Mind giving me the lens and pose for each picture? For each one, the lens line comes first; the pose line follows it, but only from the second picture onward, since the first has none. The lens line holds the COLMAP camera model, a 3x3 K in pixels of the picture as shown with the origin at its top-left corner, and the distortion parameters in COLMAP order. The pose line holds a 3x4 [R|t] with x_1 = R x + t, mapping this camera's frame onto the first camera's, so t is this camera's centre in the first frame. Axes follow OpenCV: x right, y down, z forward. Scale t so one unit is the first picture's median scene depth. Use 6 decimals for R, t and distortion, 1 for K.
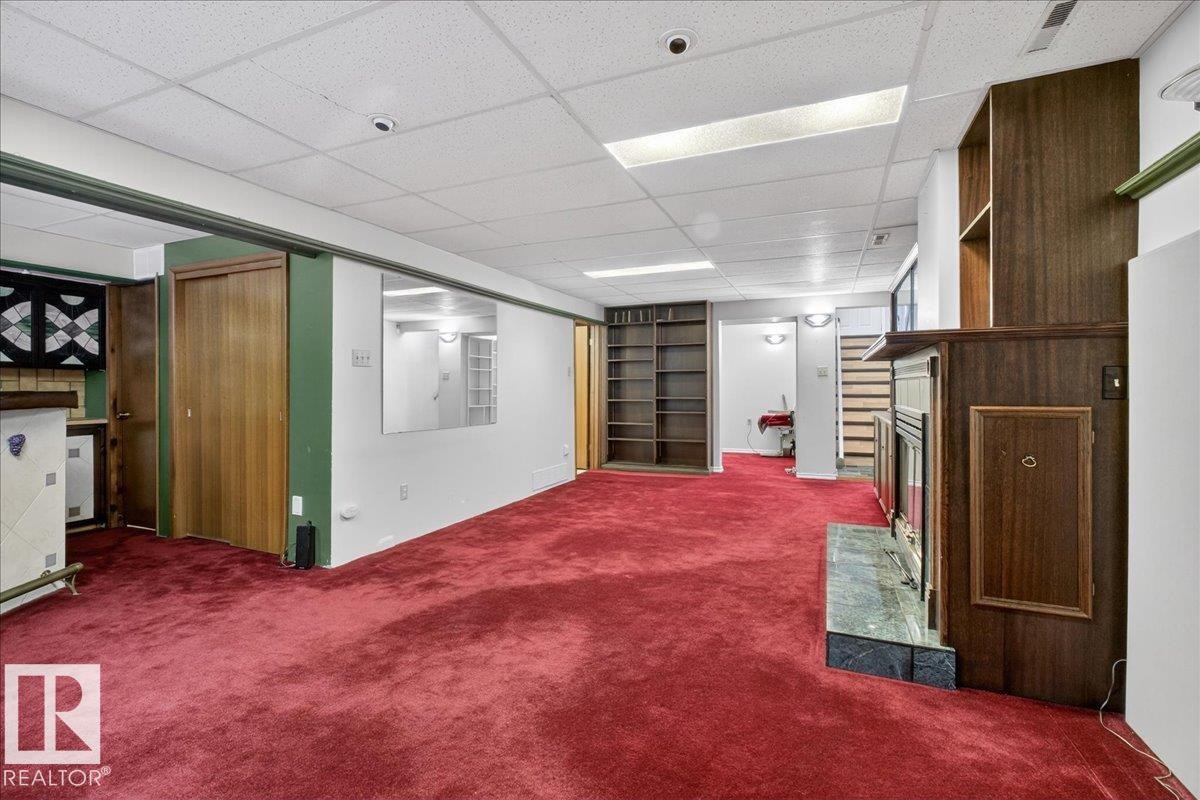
lens RADIAL K [[531.1, 0, 598.6], [0, 531.1, 389.9], [0, 0, 1]] dist [-0.000887, -0.000257]
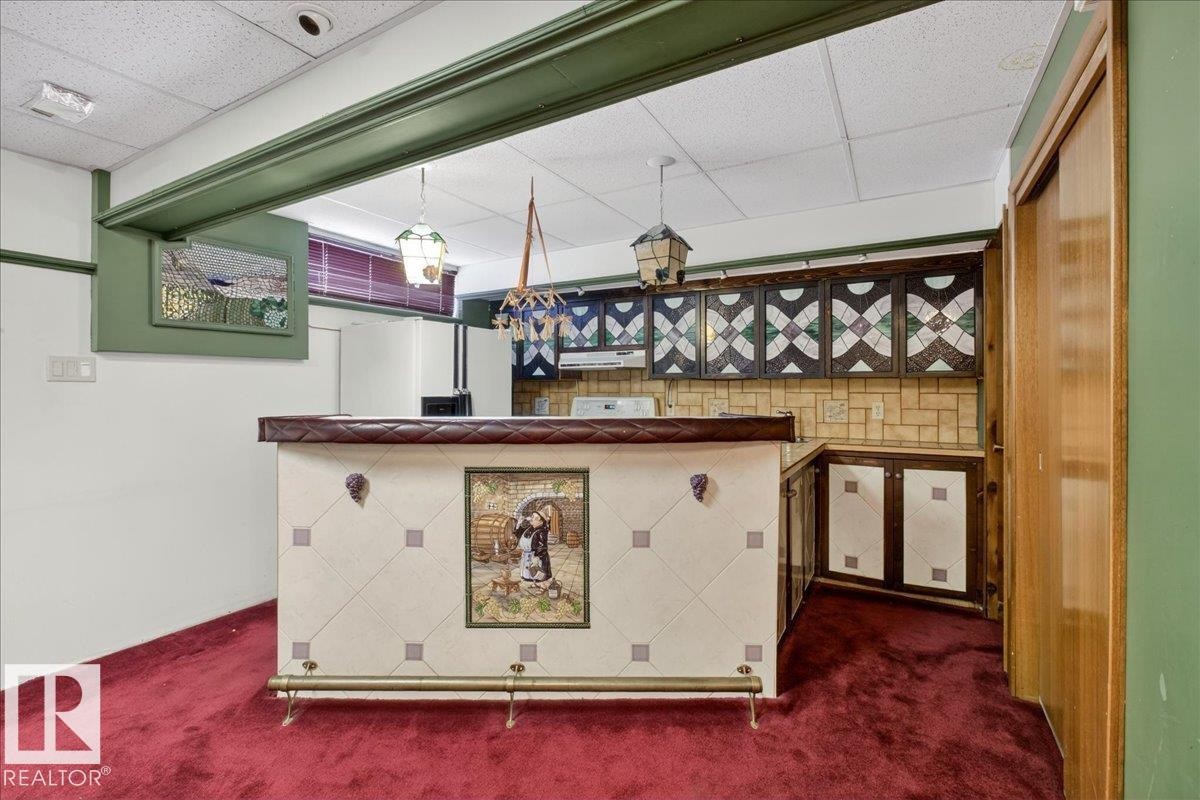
lens RADIAL K [[531.1, 0, 598.6], [0, 531.1, 389.9], [0, 0, 1]] dist [-0.000887, -0.000257]
pose [[-0.127336, 0.006223, -0.991840, -0.213122], [0.000230, 0.999980, 0.006244, -0.027362], [0.991860, 0.000567, -0.127335, 0.634289]]
